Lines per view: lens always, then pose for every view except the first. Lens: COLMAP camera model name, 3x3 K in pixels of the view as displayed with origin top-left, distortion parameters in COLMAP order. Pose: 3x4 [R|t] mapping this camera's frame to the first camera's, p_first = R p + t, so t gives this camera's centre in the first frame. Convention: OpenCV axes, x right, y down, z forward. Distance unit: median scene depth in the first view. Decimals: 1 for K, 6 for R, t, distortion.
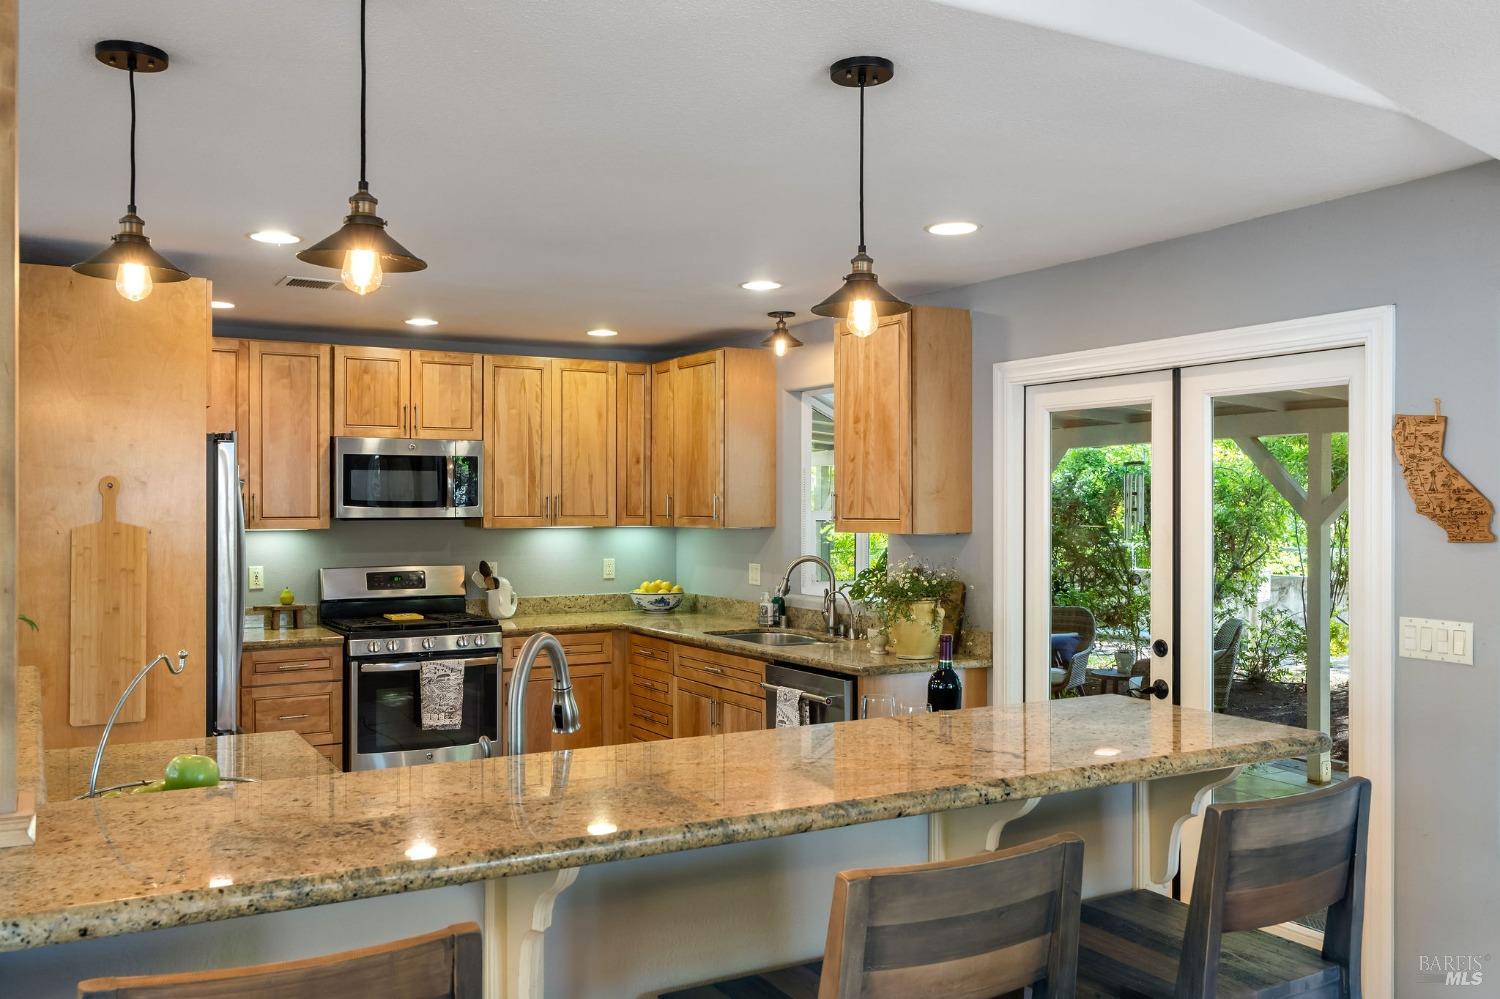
lens RADIAL K [[1286.6, 0, 742.2], [0, 1286.6, 496.4], [0, 0, 1]] dist [0.004905, 0.008928]
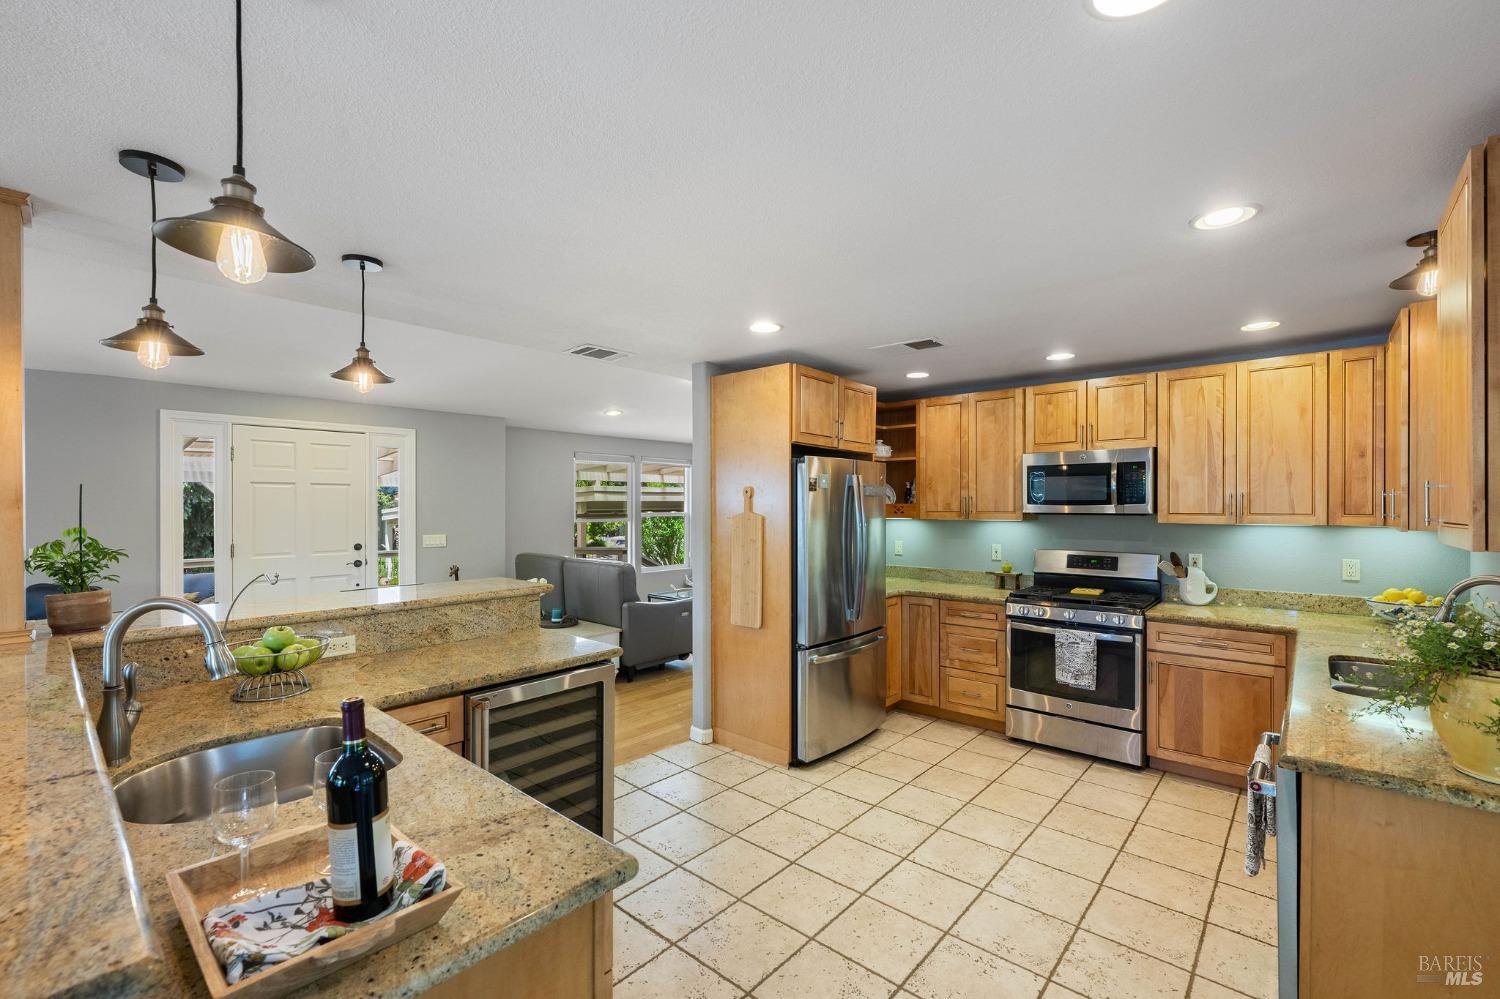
lens RADIAL K [[643.1, 0, 746.4], [0, 643.1, 507.1], [0, 0, 1]] dist [-0.003489, -0.000600]
pose [[0.319355, 0.001233, -0.947634, 0.233911], [0.004028, 0.999988, 0.002659, 0.007549], [0.947627, -0.004666, 0.319347, 0.490392]]
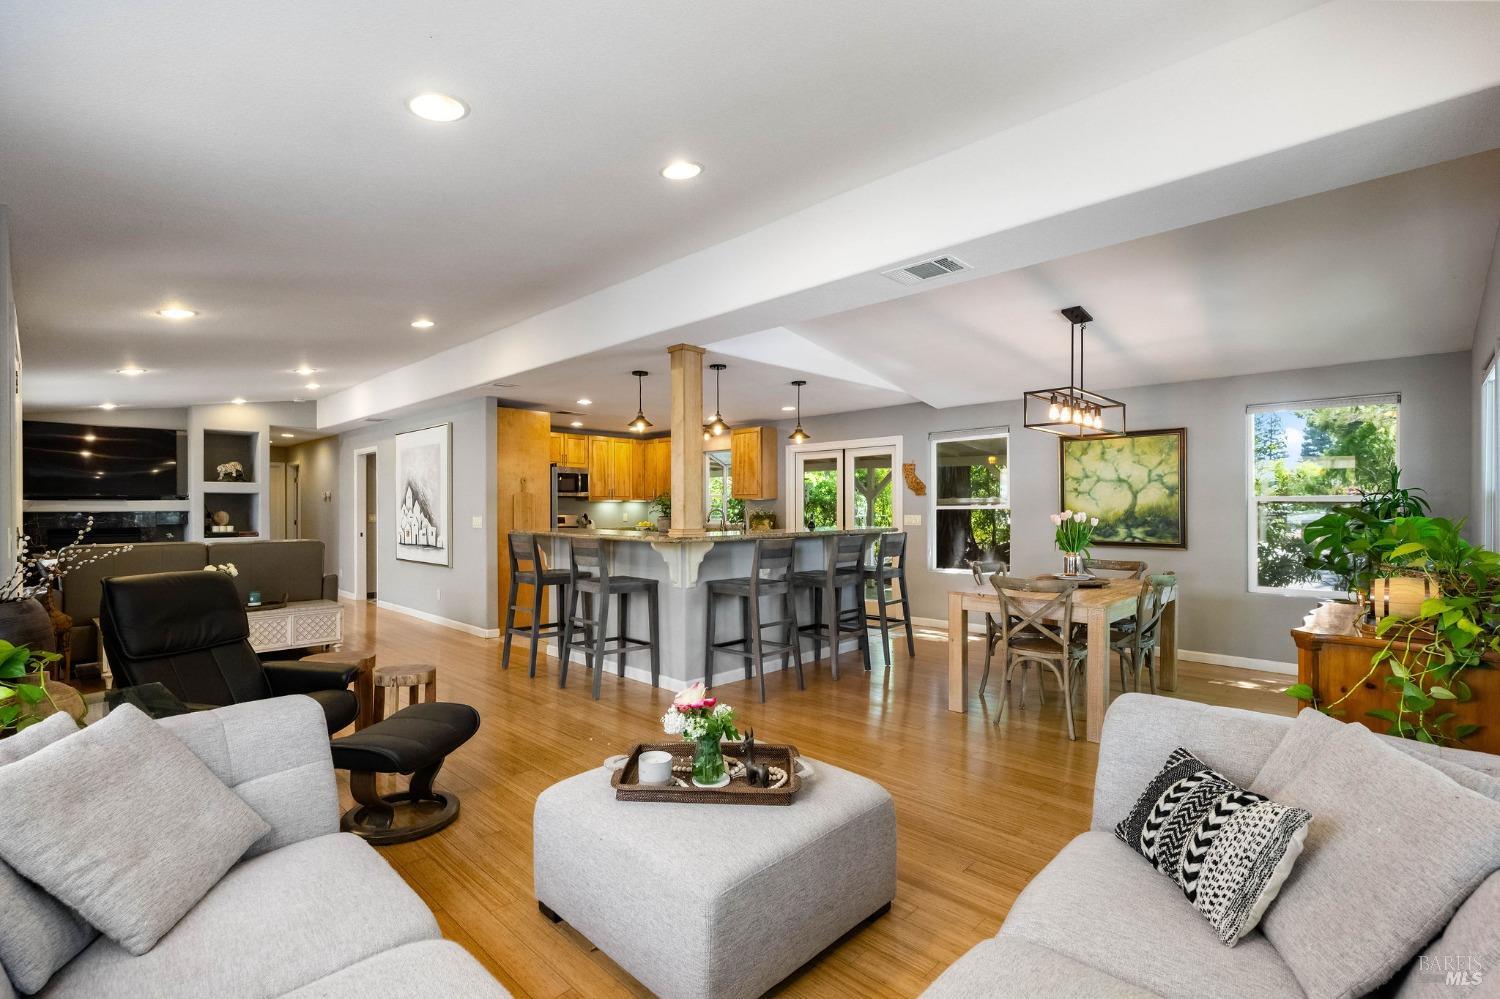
lens RADIAL K [[689.3, 0, 752.6], [0, 689.3, 501.1], [0, 0, 1]] dist [-0.000926, -0.000028]
pose [[0.958432, -0.002787, 0.285308, -0.295368], [0.003262, 0.999994, -0.001192, 0.029711], [-0.285303, 0.002073, 0.958435, -0.488115]]
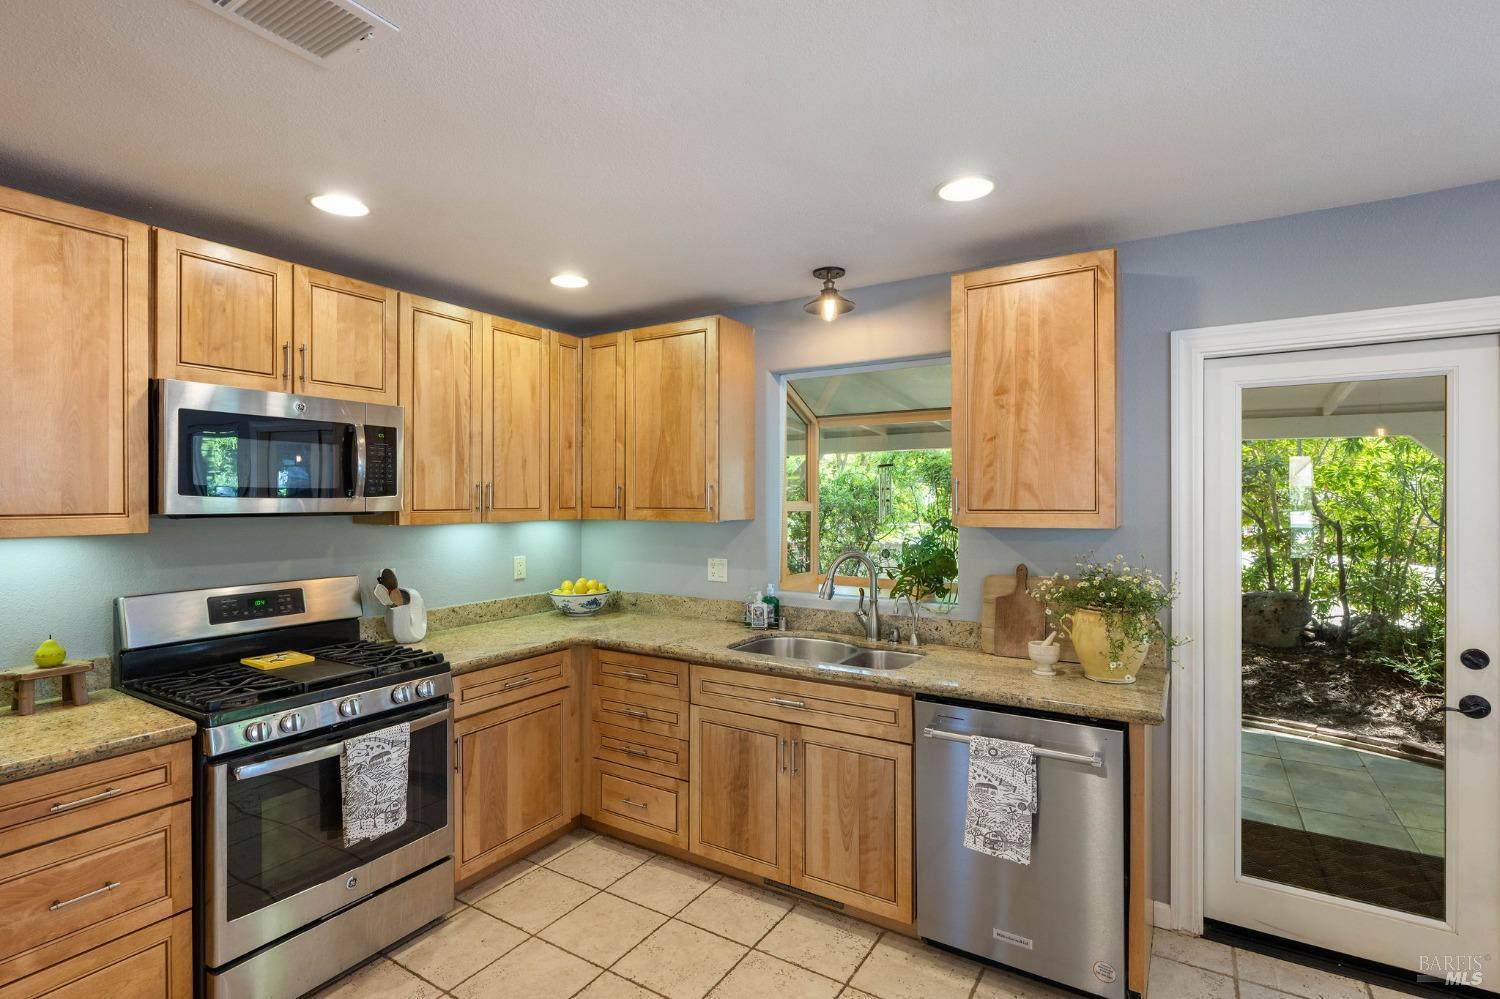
lens RADIAL K [[718.3, 0, 748.1], [0, 718.3, 497.7], [0, 0, 1]] dist [0.002888, -0.000115]
pose [[0.881141, 0.000084, 0.472854, -0.229345], [-0.001876, 0.999993, 0.003319, 0.006965], [-0.472850, -0.003811, 0.881135, 0.565473]]
